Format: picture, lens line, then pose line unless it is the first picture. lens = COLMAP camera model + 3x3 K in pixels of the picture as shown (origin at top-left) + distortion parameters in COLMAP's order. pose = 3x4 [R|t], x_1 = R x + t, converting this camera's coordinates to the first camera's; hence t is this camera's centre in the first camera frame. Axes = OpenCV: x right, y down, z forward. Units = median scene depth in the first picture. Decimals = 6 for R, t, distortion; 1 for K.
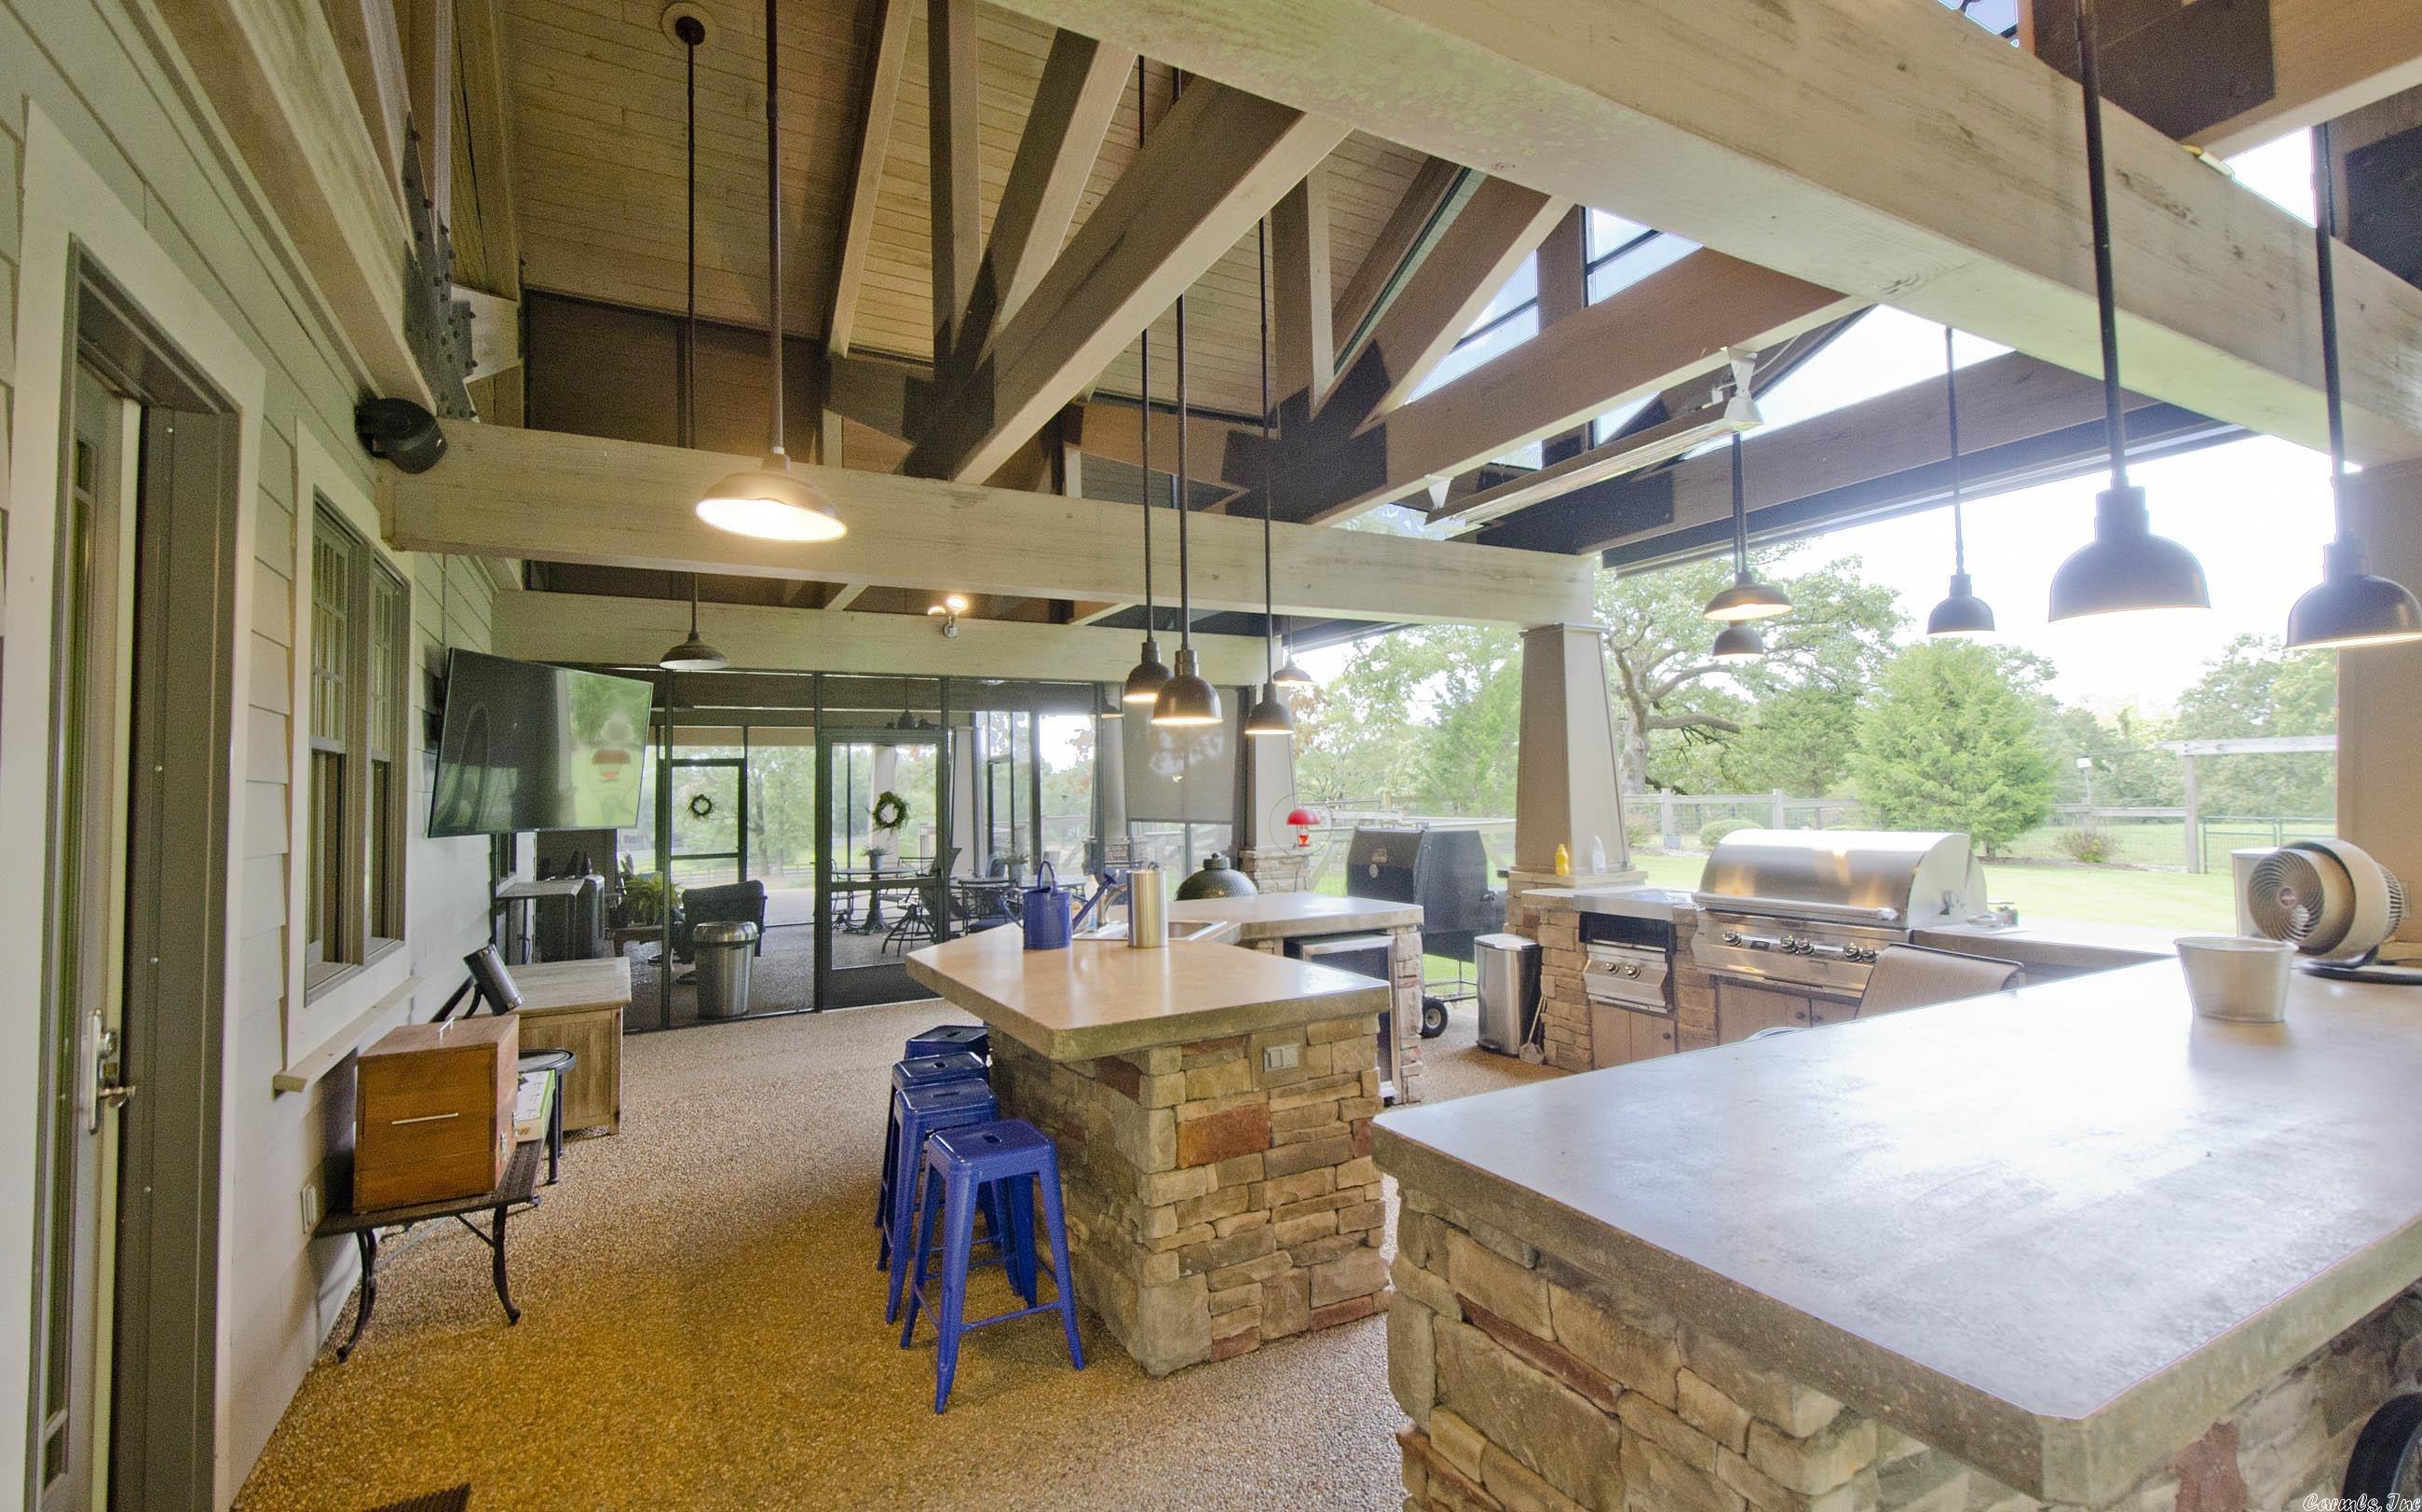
lens RADIAL K [[1071.8, 0, 1220.0], [0, 1071.8, 742.7], [0, 0, 1]] dist [0.017279, 0.000042]
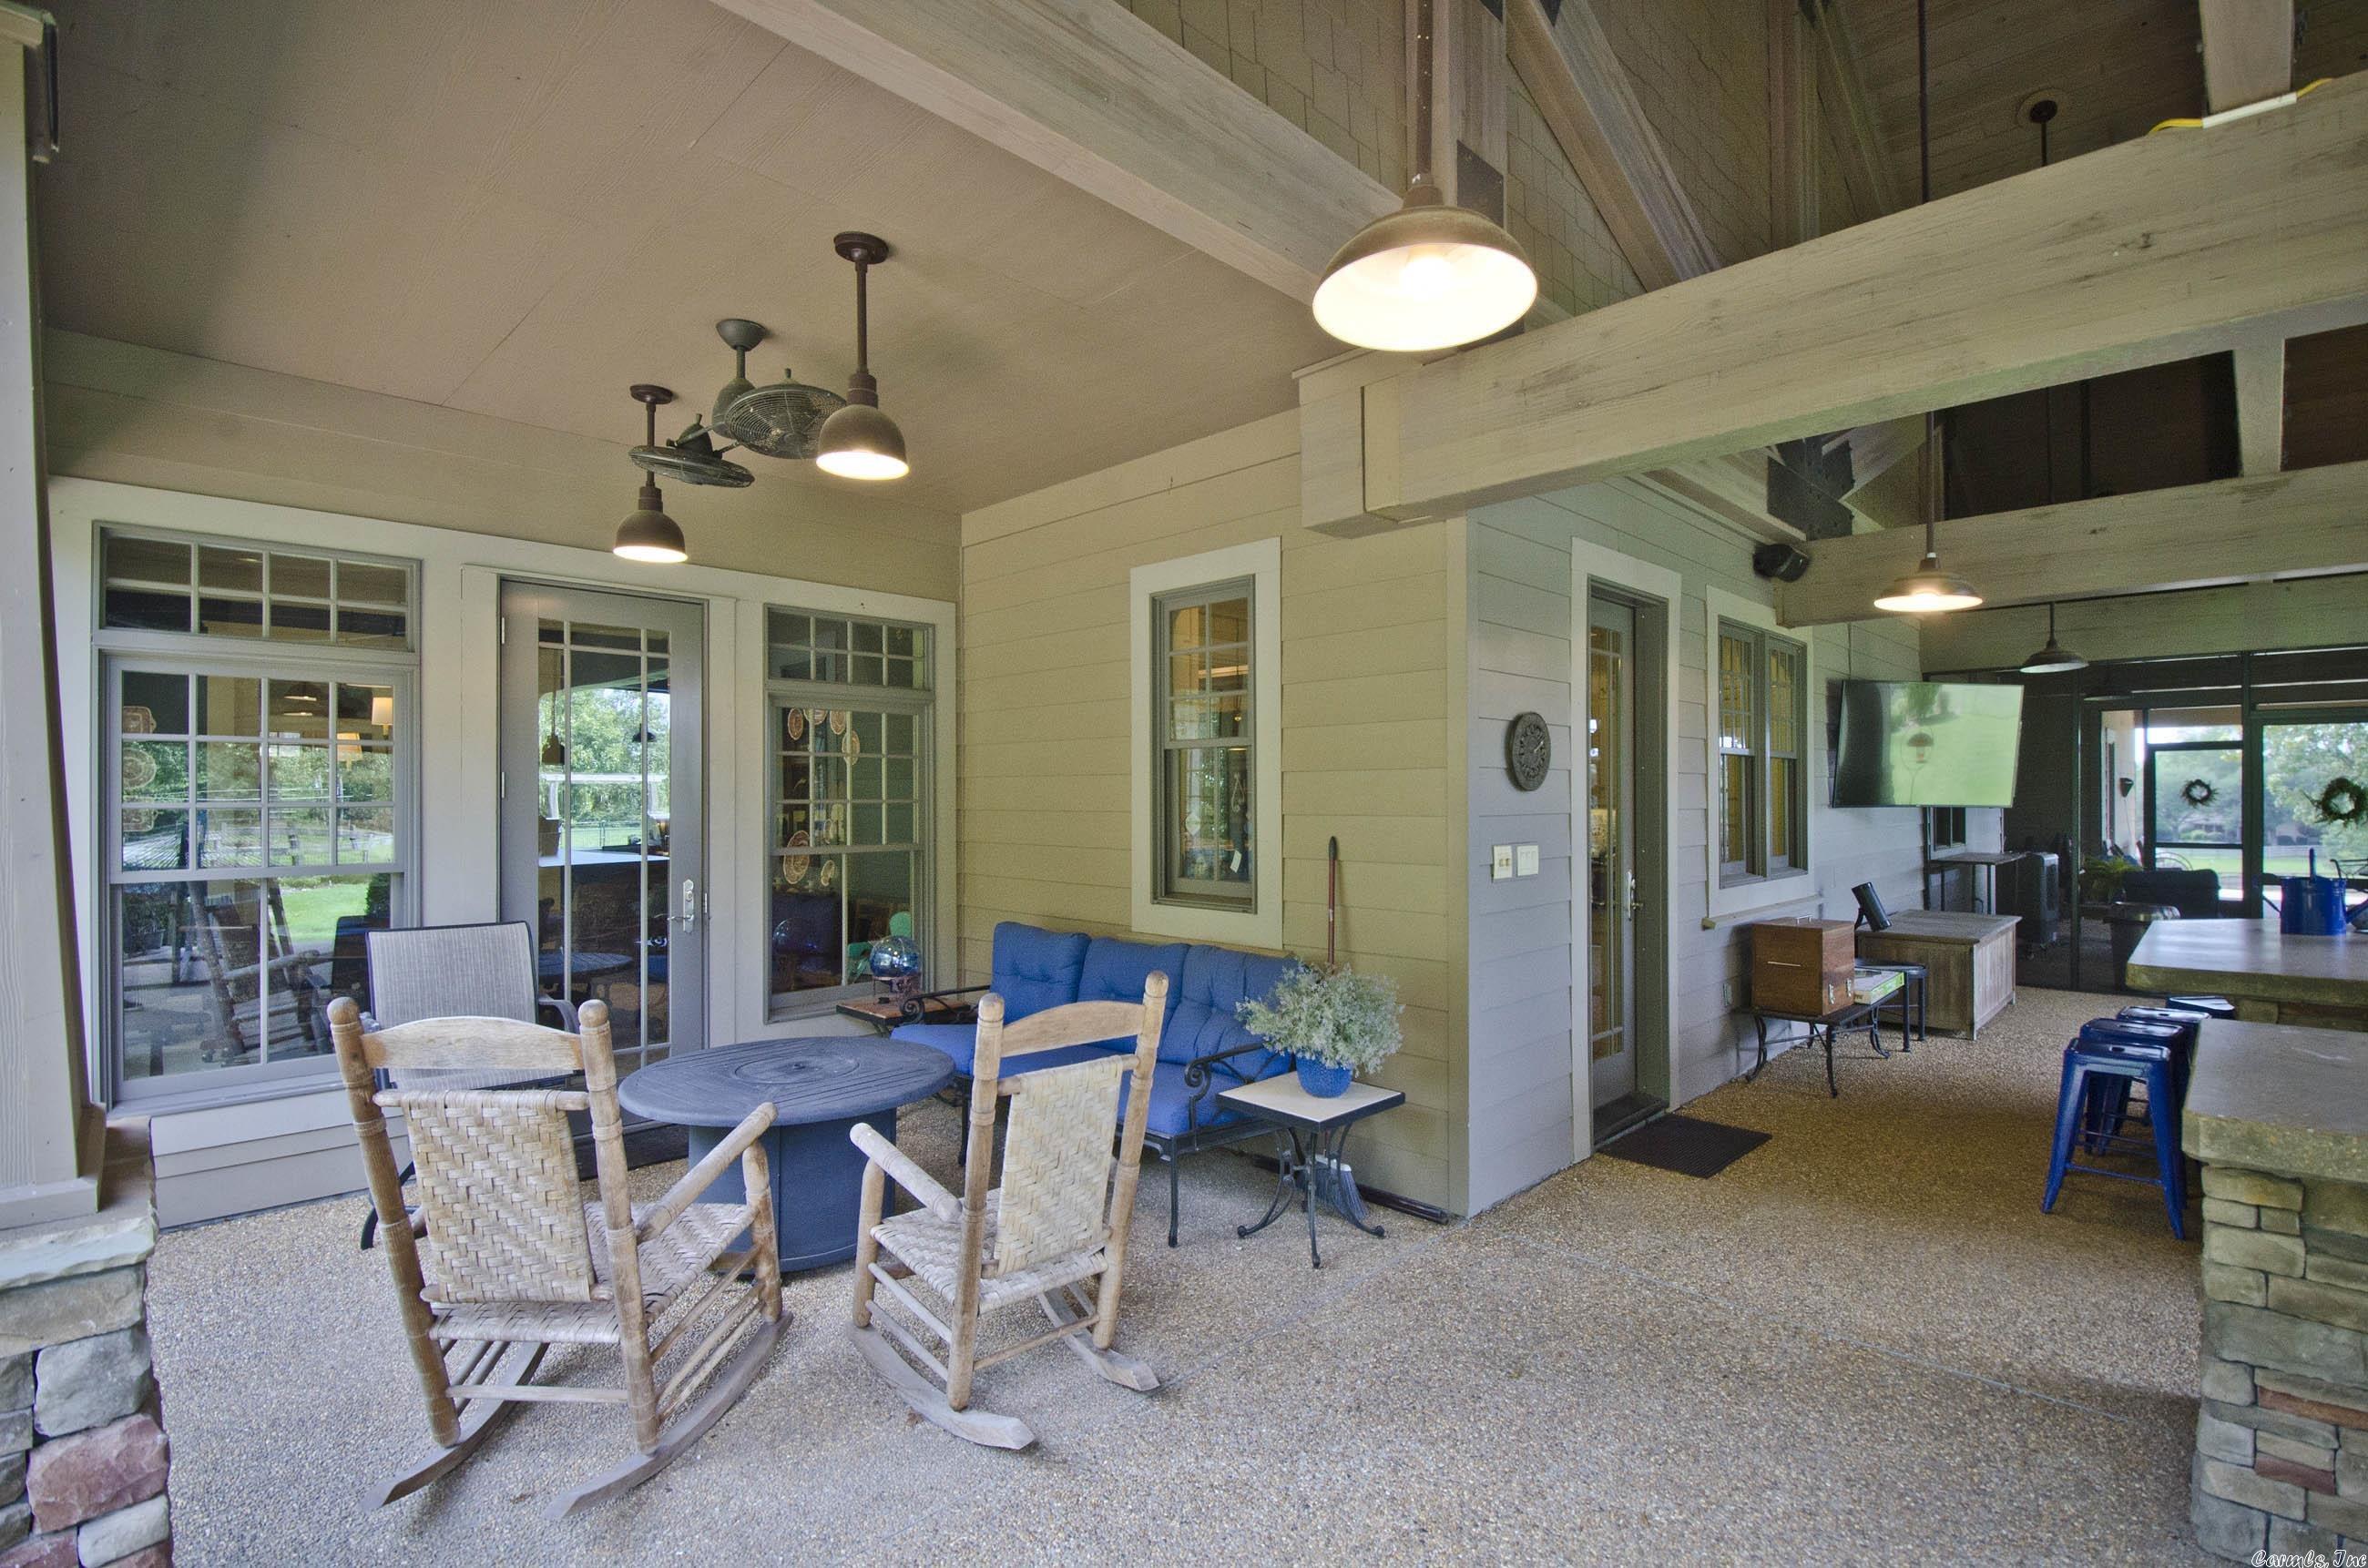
lens RADIAL K [[1075.2, 0, 1193.3], [0, 1075.2, 788.8], [0, 0, 1]] dist [0.000926, -0.001253]
pose [[0.269890, 0.006928, -0.962866, 0.550026], [0.046620, 0.998707, 0.020253, -0.013520], [0.961762, -0.050355, 0.269219, -0.301024]]
